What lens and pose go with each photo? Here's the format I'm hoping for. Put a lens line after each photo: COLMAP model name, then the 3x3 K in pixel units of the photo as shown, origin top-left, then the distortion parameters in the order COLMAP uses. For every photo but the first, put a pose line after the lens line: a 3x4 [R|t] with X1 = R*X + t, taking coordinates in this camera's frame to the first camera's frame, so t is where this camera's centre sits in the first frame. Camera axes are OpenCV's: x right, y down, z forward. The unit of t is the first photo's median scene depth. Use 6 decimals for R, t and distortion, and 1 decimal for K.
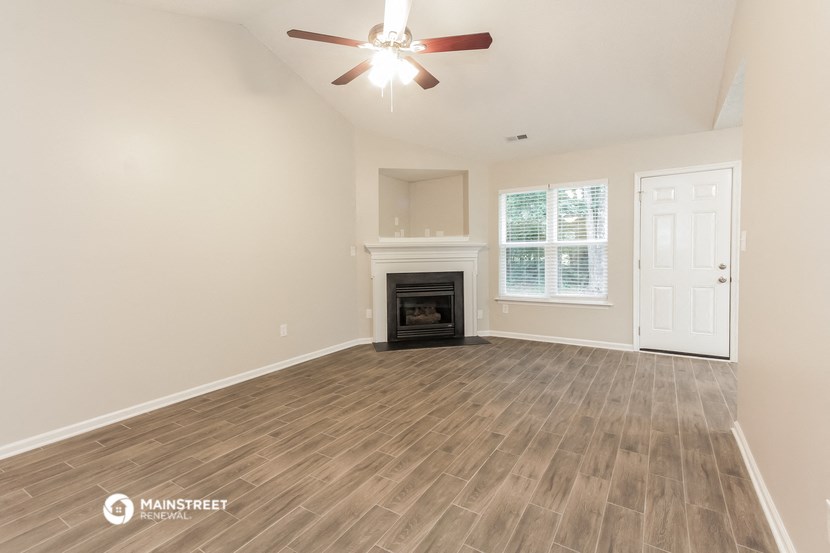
lens RADIAL K [[384.2, 0, 416.5], [0, 384.2, 266.4], [0, 0, 1]] dist [0.015944, 0.000263]
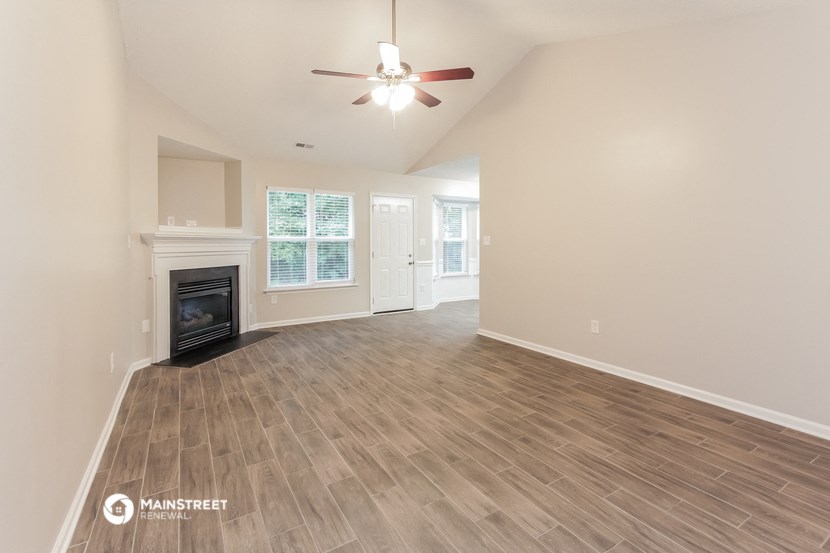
lens RADIAL K [[381.5, 0, 413.2], [0, 381.5, 246.1], [0, 0, 1]] dist [0.012009, -0.000085]
pose [[0.445084, 0.009797, 0.895435, -0.646491], [0.027917, 0.999302, -0.024810, 0.001540], [-0.895054, 0.036040, 0.444500, 0.234333]]
